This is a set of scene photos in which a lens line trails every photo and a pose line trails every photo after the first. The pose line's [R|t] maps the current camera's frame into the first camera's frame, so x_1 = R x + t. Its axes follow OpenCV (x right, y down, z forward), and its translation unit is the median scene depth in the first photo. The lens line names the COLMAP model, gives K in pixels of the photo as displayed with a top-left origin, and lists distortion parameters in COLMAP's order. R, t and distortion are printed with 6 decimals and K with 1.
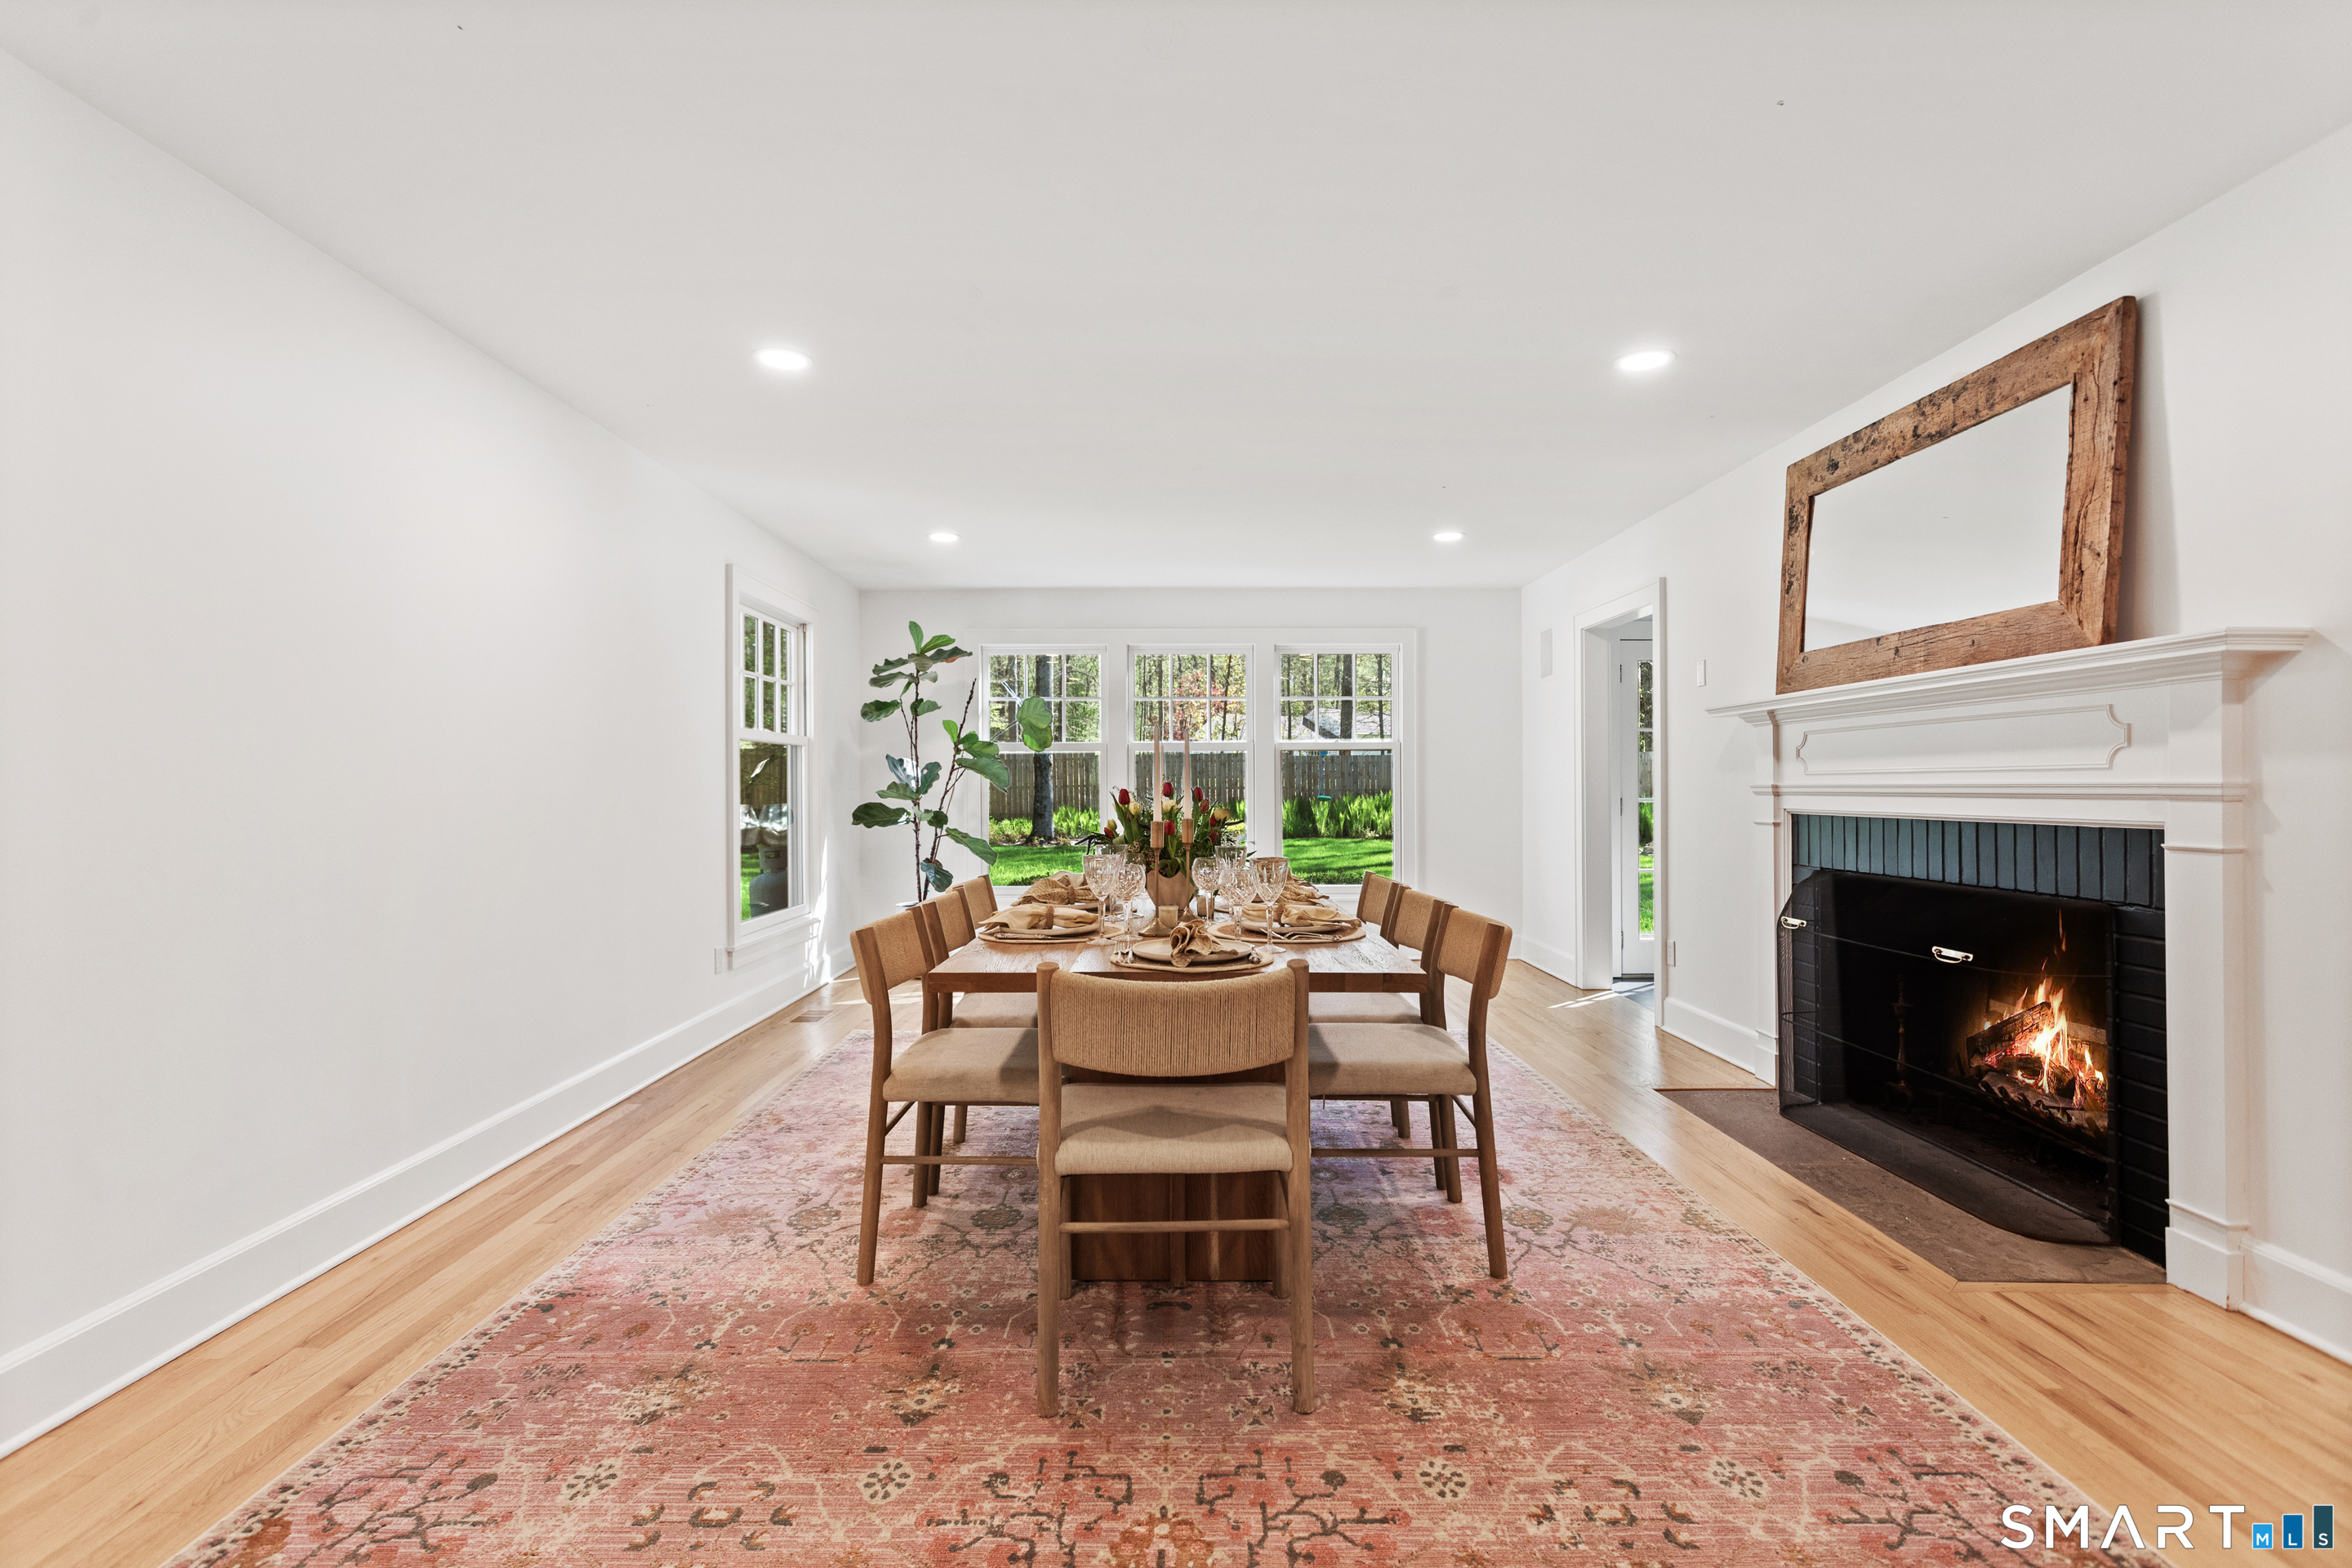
lens RADIAL K [[1118.9, 0, 1171.6], [0, 1118.9, 782.0], [0, 0, 1]] dist [0.000035, -0.000016]
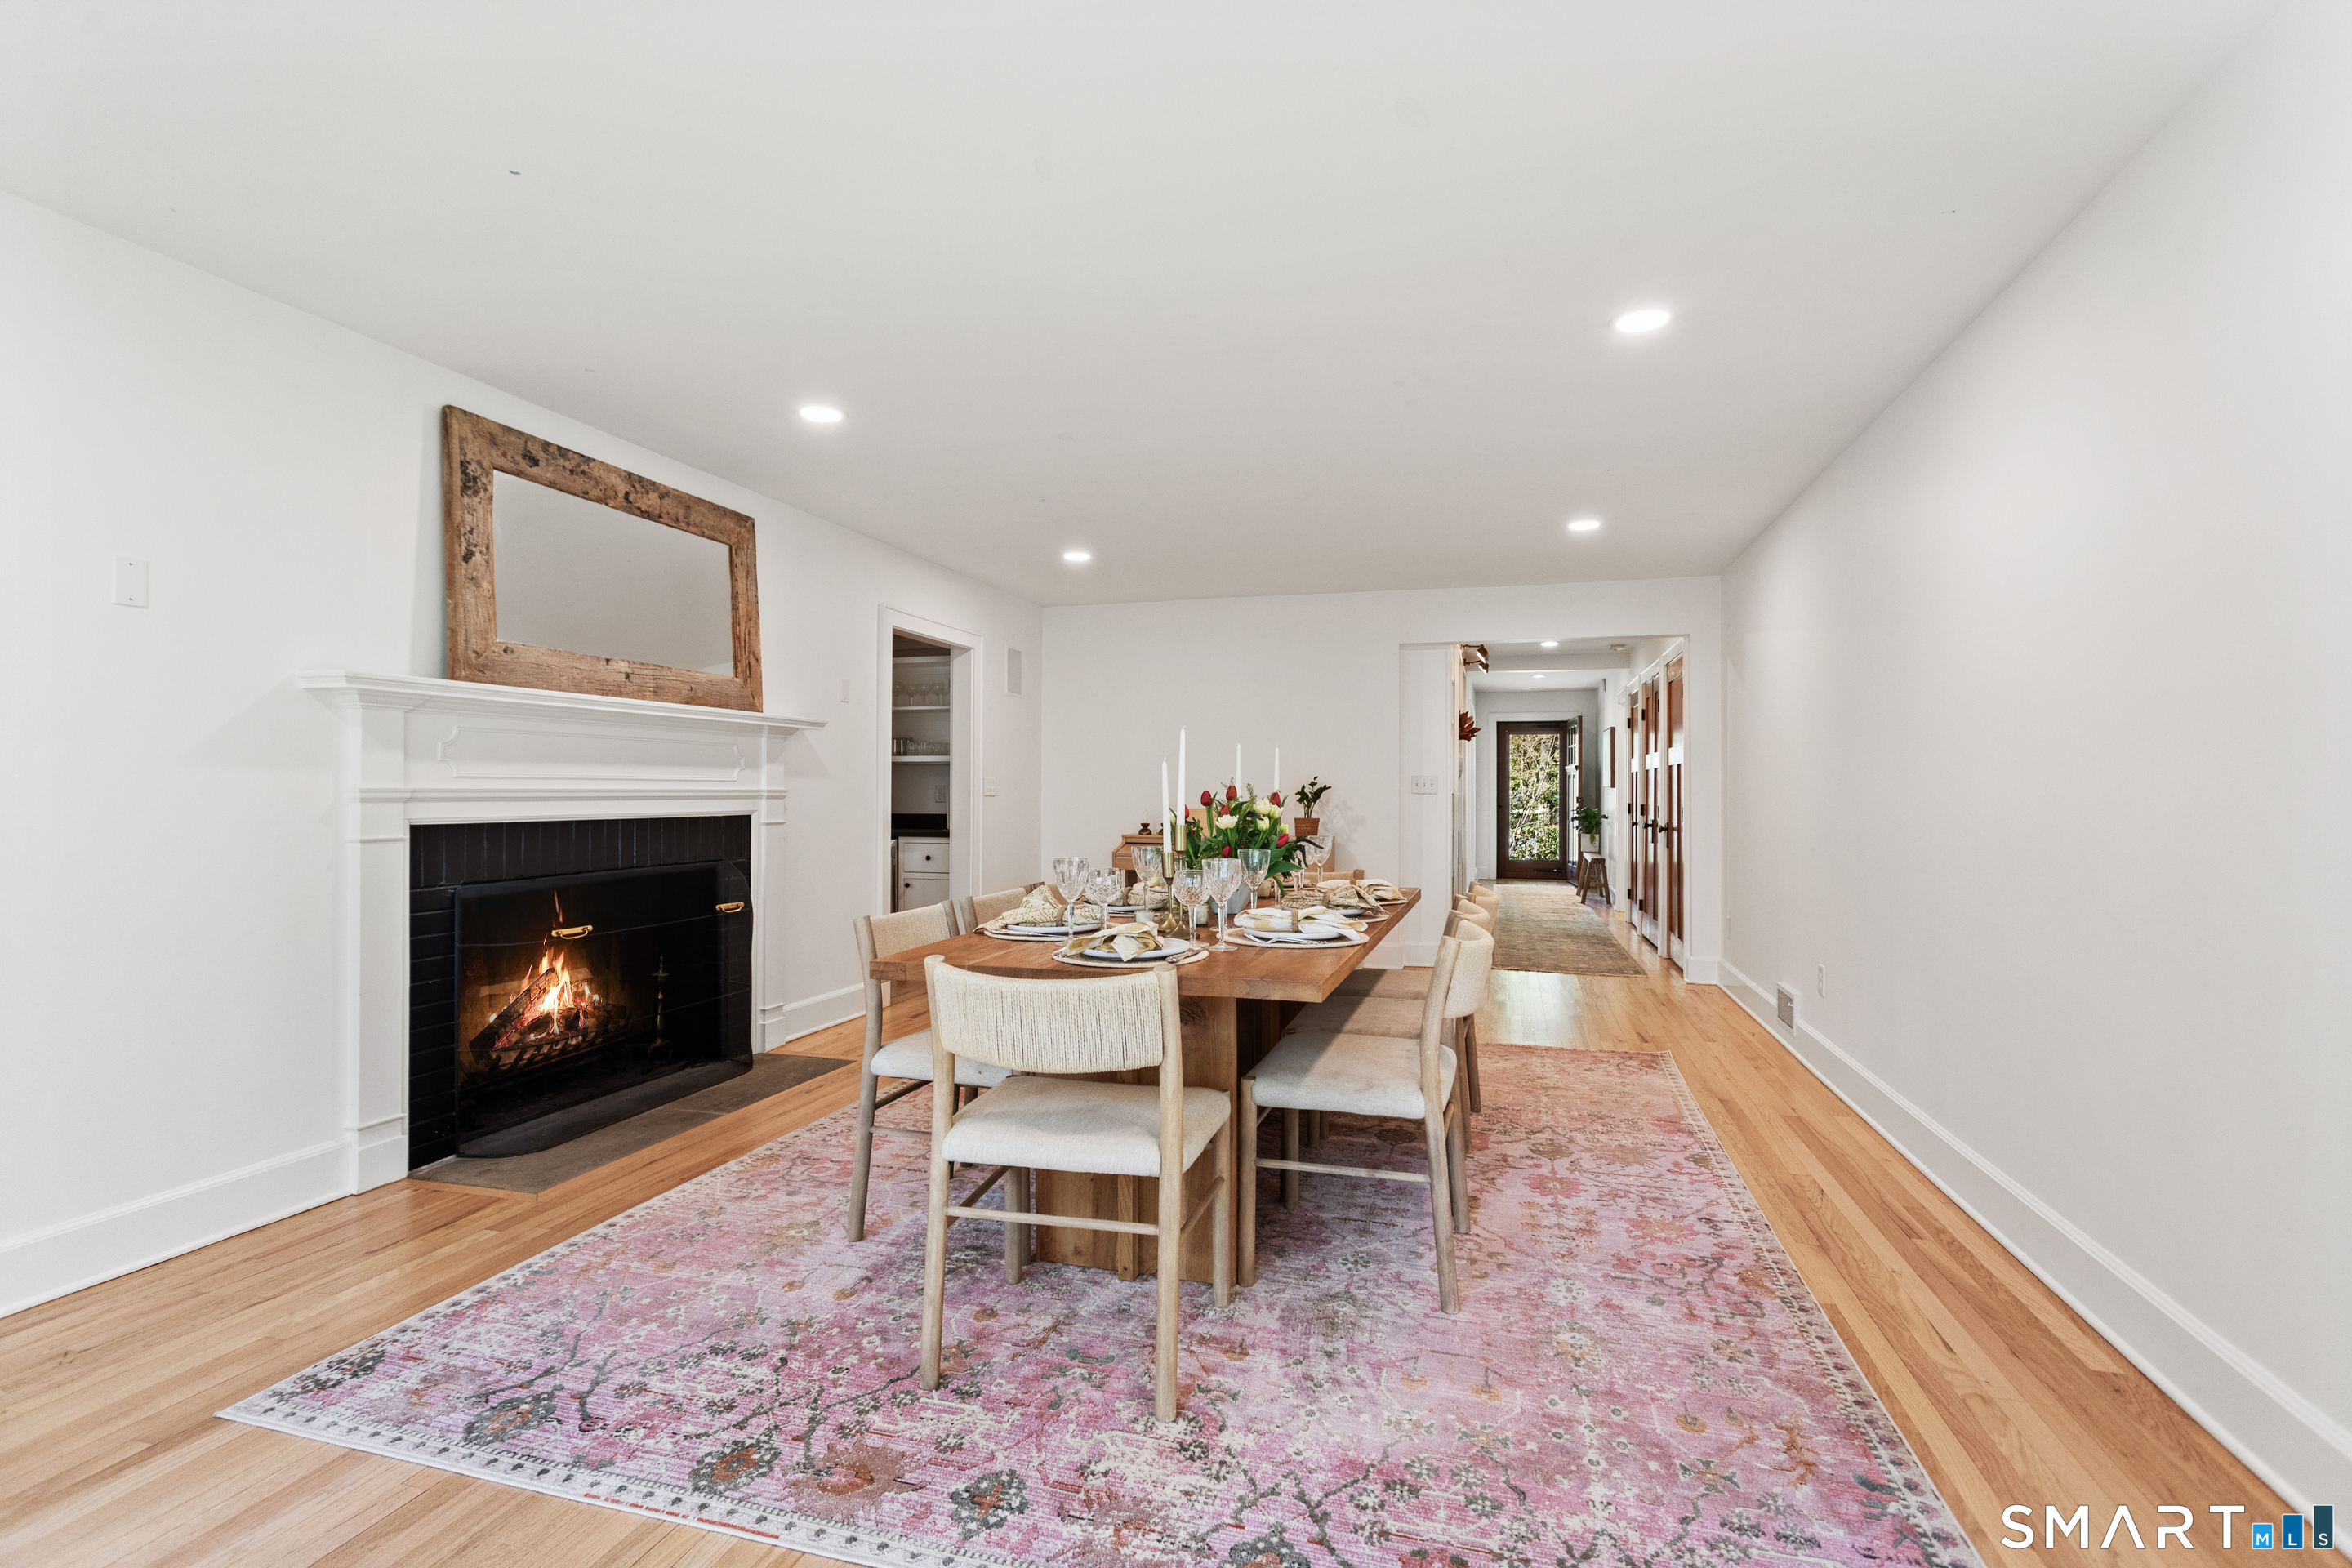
lens RADIAL K [[1118.9, 0, 1171.4], [0, 1118.9, 787.8], [0, 0, 1]] dist [0.000035, -0.000016]
pose [[-0.959042, 0.001547, 0.283261, -0.197783], [0.000052, 0.999986, -0.005284, 0.005489], [-0.283265, -0.005052, -0.959028, 1.666872]]
